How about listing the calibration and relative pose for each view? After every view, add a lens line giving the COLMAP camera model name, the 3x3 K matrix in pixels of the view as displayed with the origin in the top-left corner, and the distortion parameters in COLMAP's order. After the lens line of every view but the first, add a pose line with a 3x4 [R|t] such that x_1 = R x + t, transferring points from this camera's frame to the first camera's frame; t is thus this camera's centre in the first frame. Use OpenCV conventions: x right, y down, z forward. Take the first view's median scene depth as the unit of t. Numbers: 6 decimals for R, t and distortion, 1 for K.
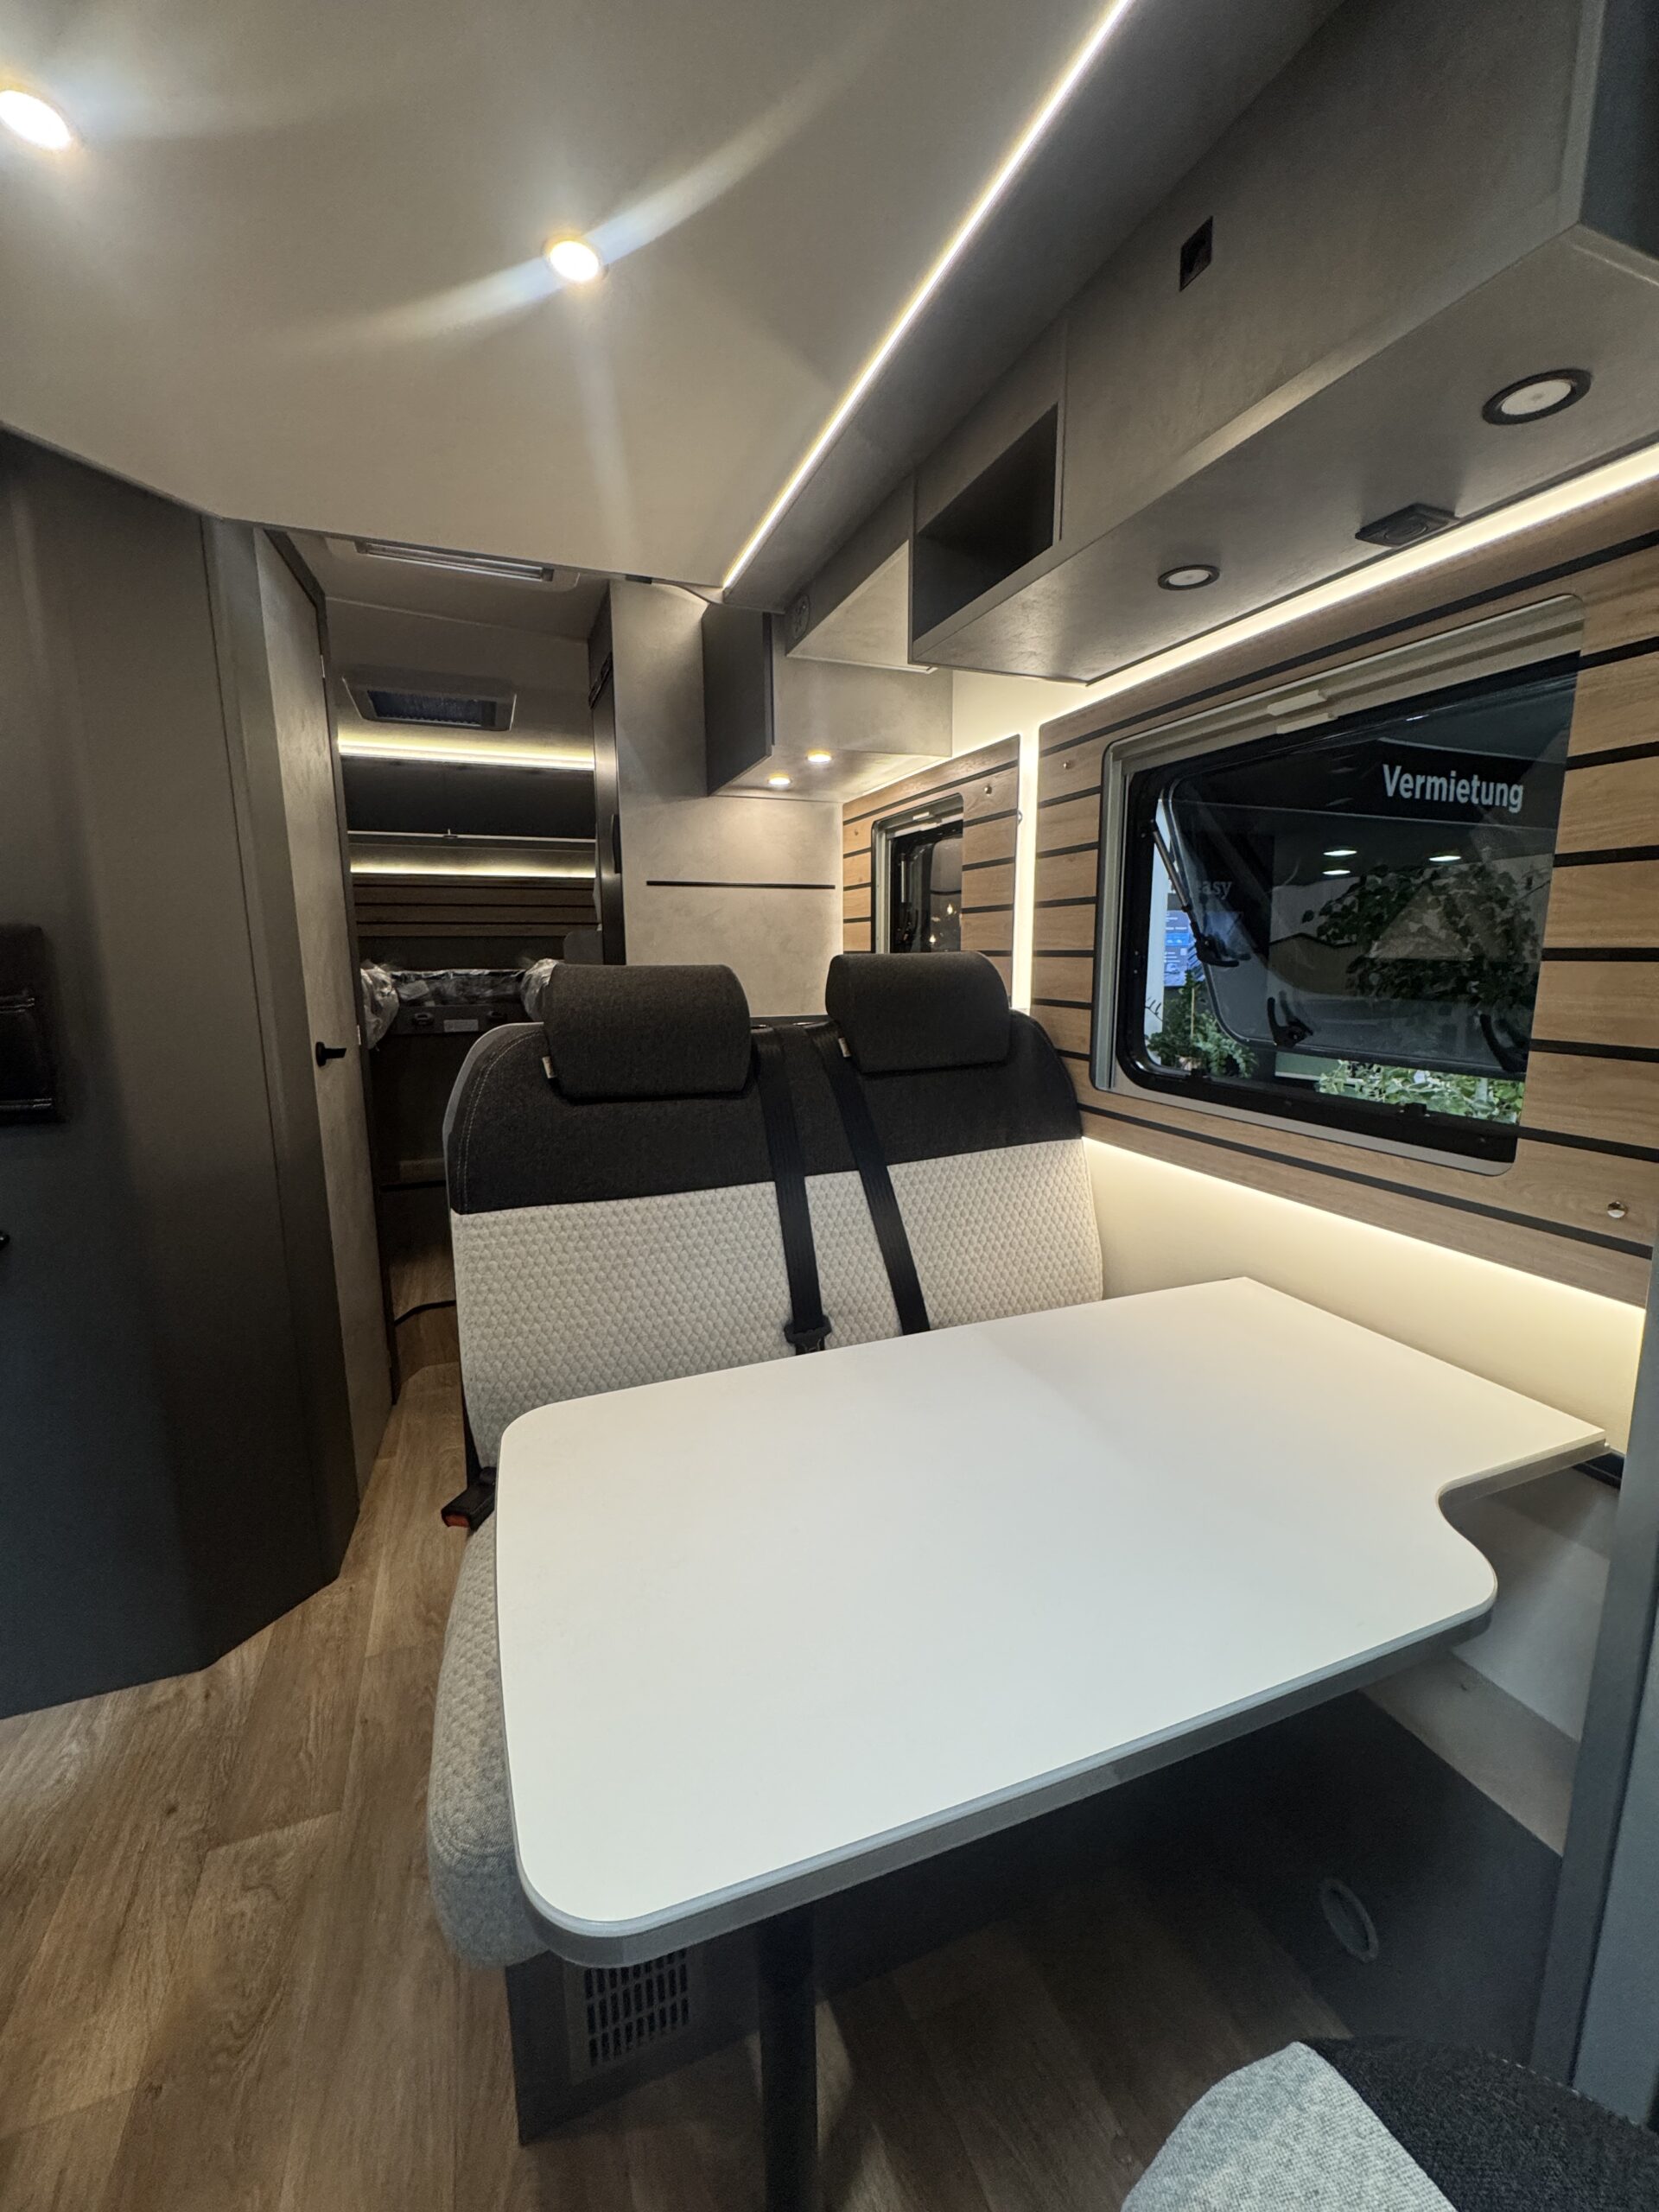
lens RADIAL K [[877.0, 0, 832.7], [0, 877.0, 1104.3], [0, 0, 1]] dist [-0.007865, 0.000058]
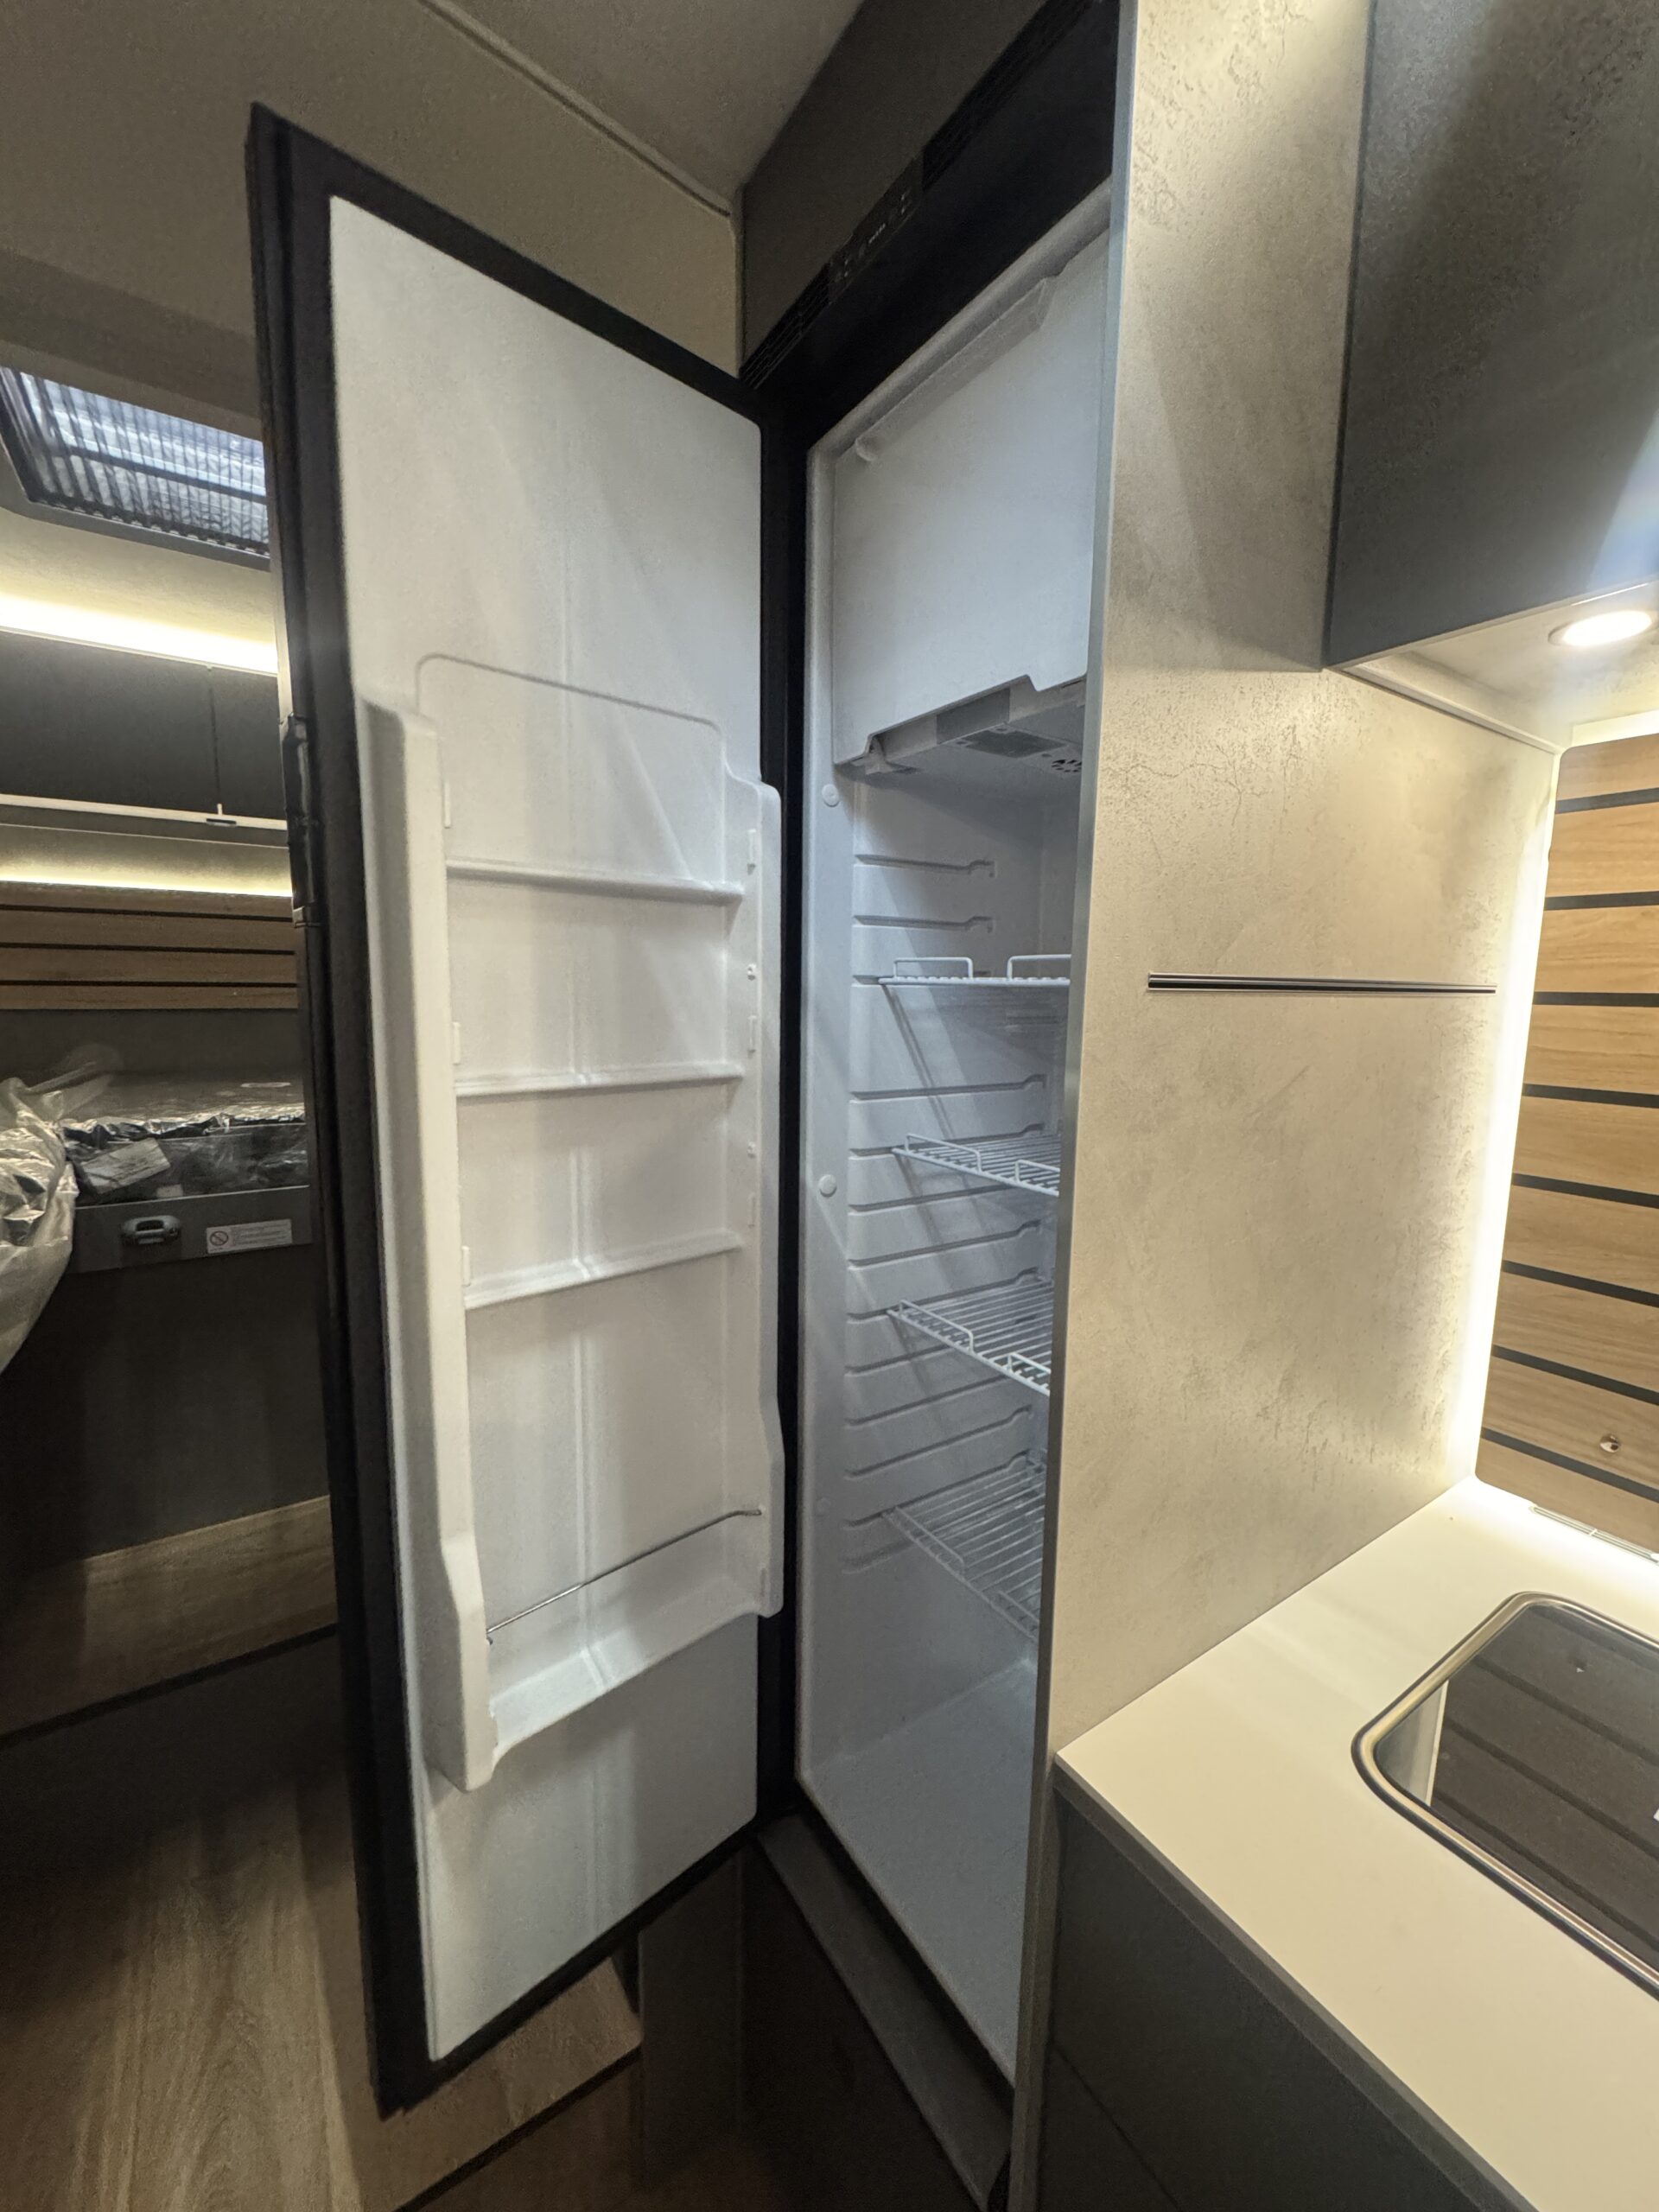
lens RADIAL K [[883.0, 0, 833.0], [0, 883.0, 1101.8], [0, 0, 1]] dist [-0.002688, 0.000404]
pose [[0.978528, -0.007156, 0.205990, -0.328055], [0.015526, 0.999117, -0.039047, -0.195791], [-0.205529, 0.041407, 0.977775, 0.722770]]
